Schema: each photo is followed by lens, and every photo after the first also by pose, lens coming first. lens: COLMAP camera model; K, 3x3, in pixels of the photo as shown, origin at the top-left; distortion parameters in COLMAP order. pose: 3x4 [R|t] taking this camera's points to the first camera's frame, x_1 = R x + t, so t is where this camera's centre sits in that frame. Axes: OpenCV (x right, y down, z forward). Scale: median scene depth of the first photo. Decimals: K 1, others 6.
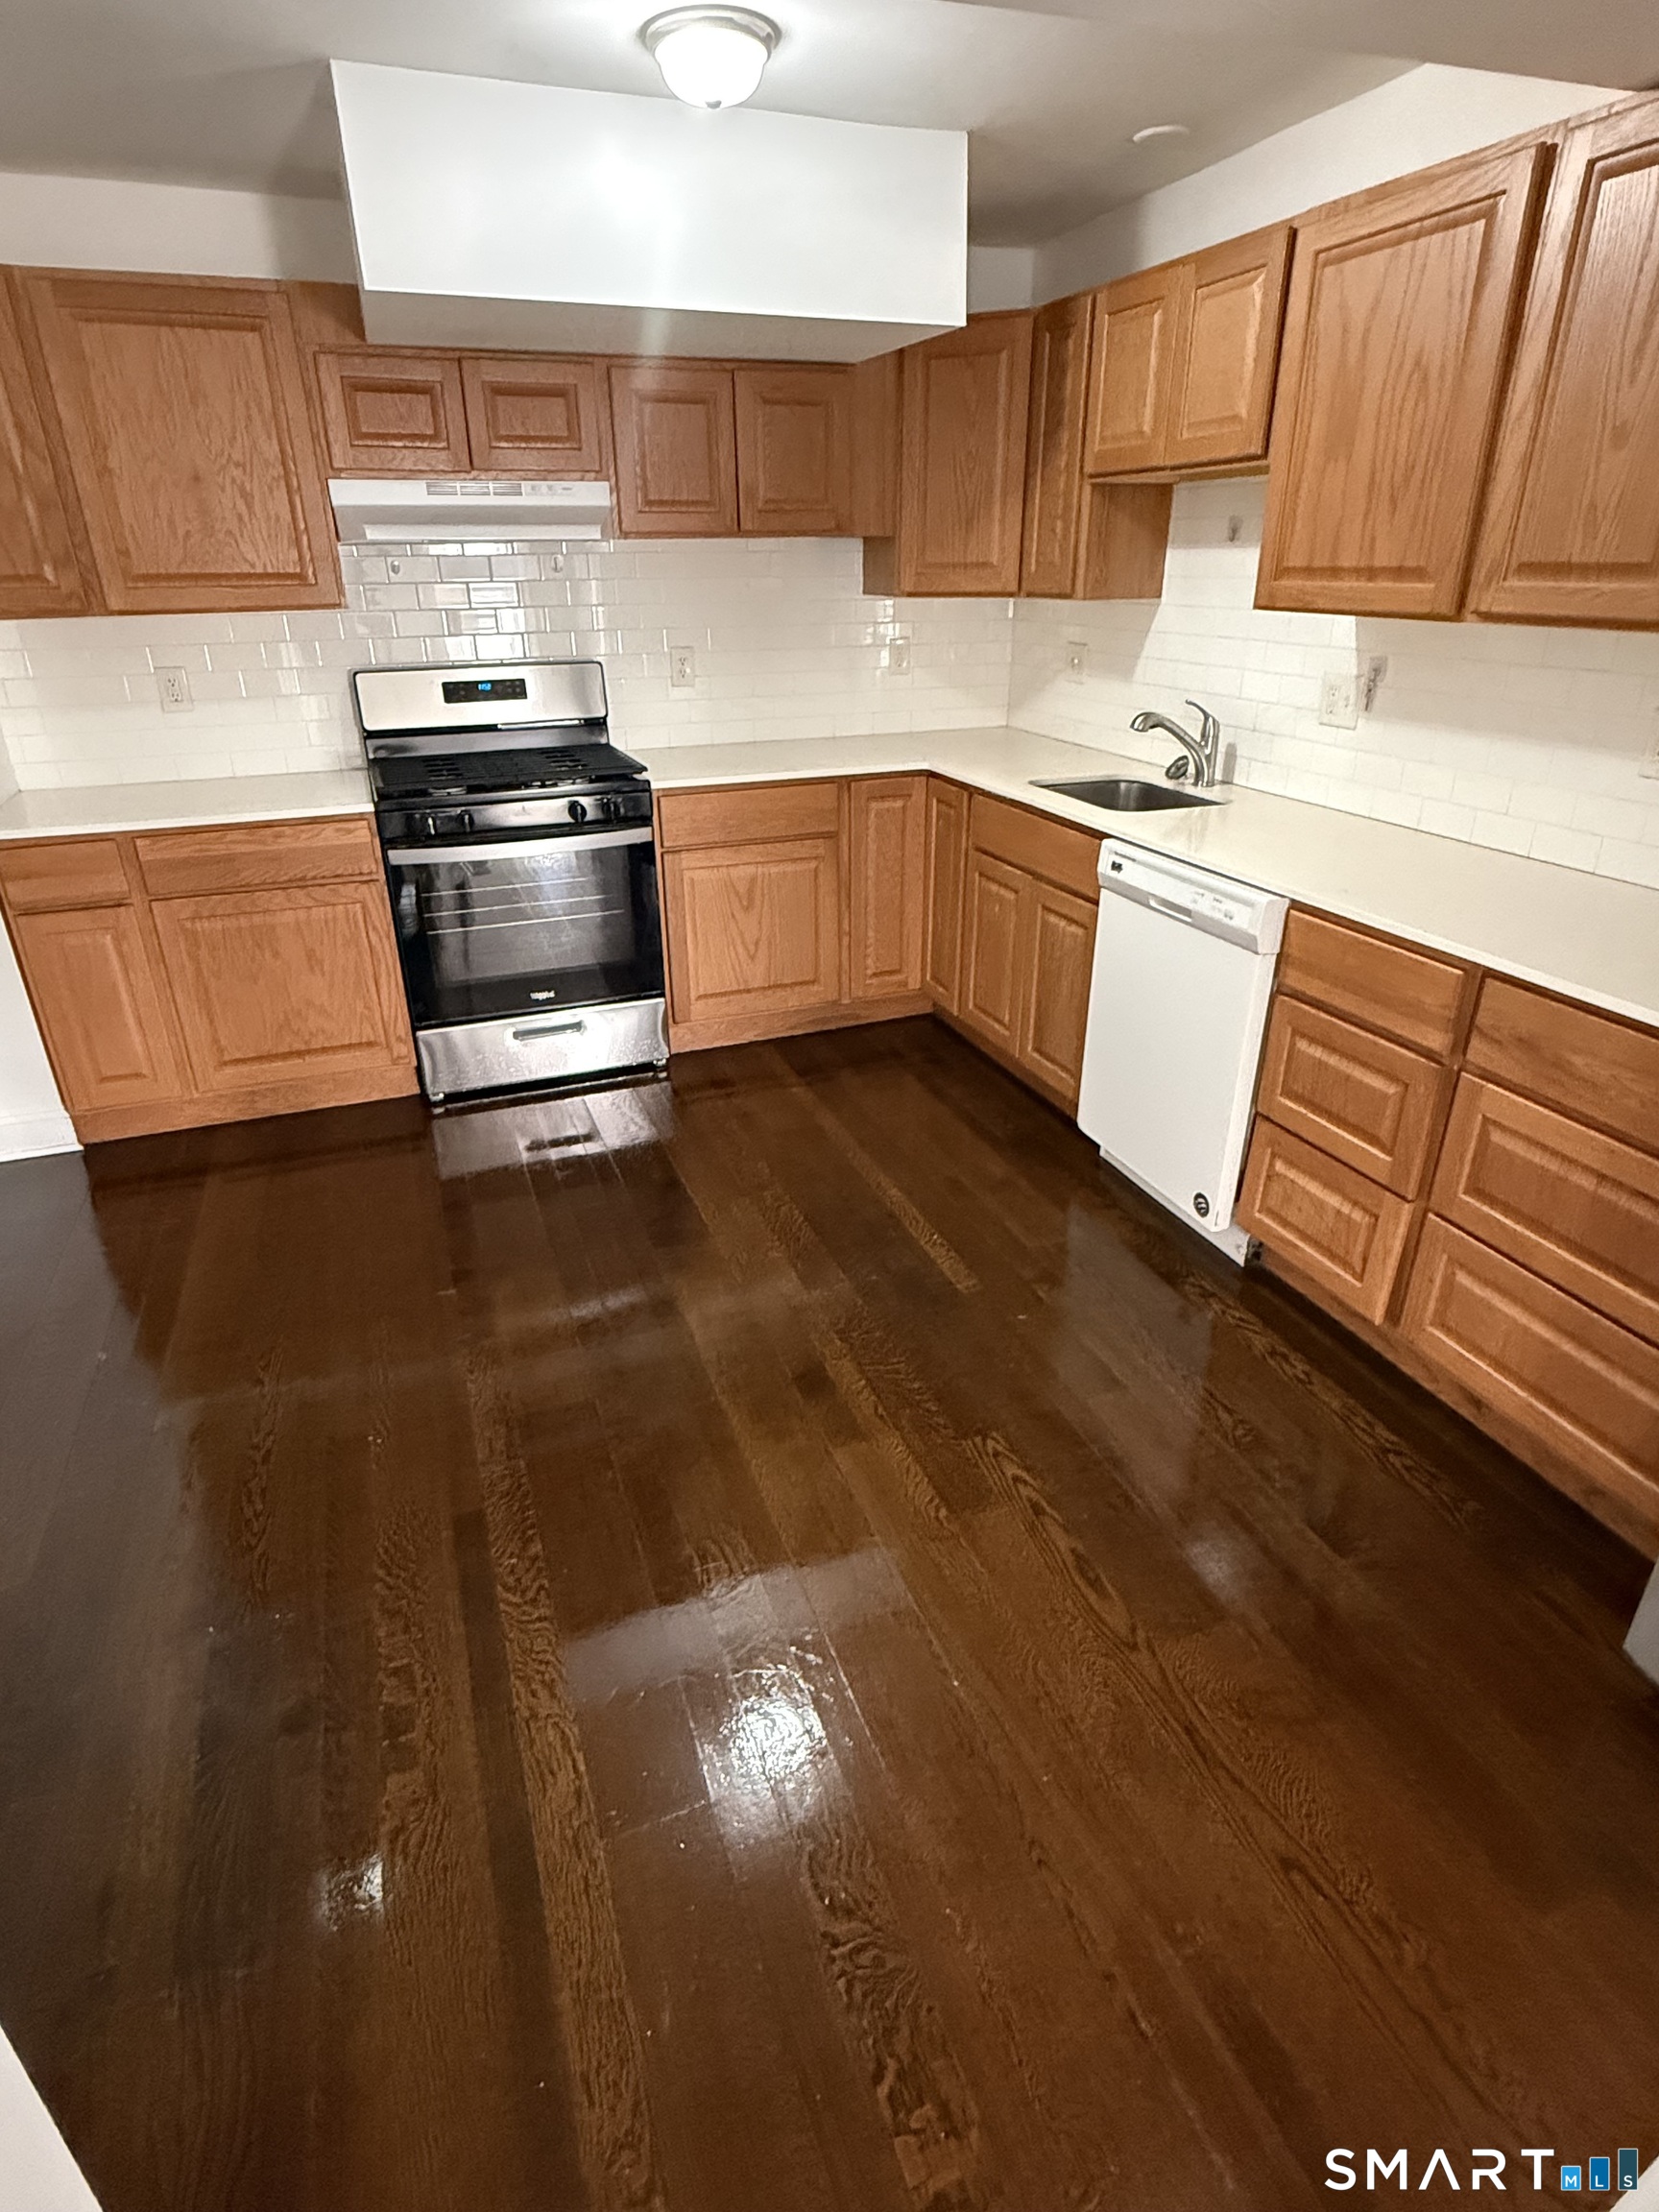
lens RADIAL K [[1159.2, 0, 826.5], [0, 1159.2, 1095.9], [0, 0, 1]] dist [-0.001334, -0.000030]
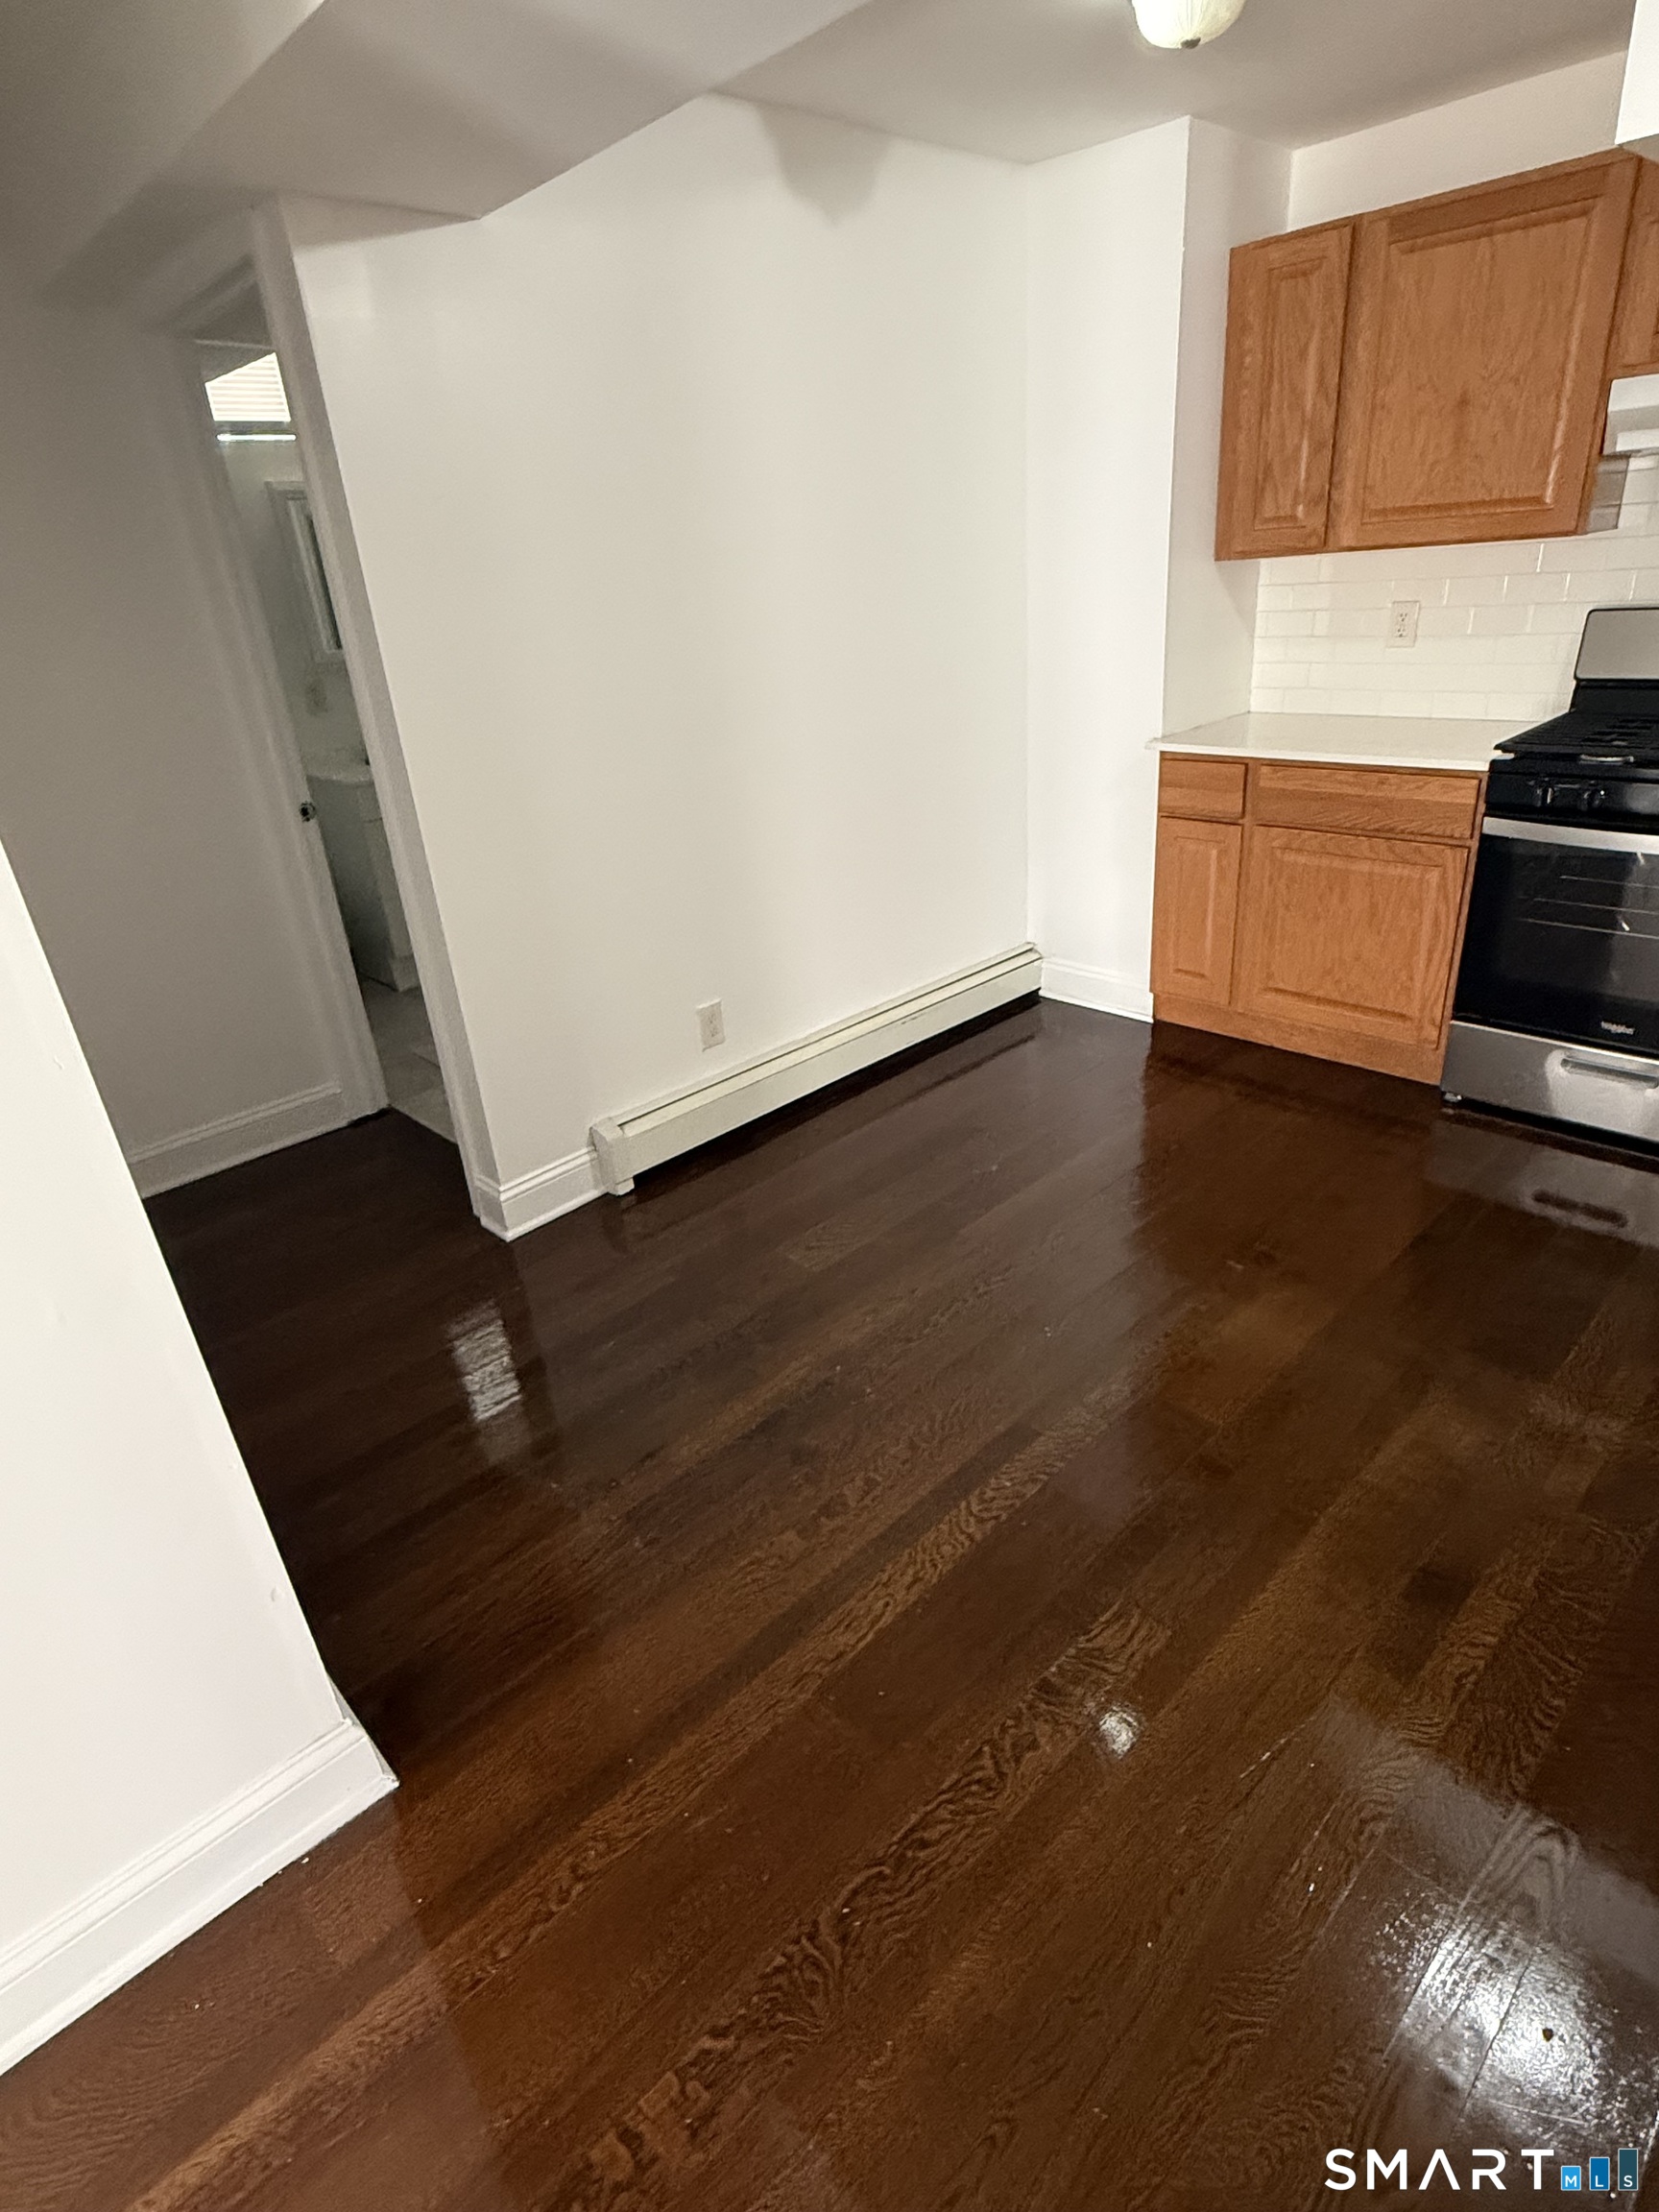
lens RADIAL K [[1160.4, 0, 853.2], [0, 1160.4, 1109.8], [0, 0, 1]] dist [-0.001261, -0.000995]
pose [[0.399112, 0.378193, -0.835272, 0.267171], [-0.318745, 0.911383, 0.260351, -0.087232], [0.859716, 0.162329, 0.484291, 0.195266]]
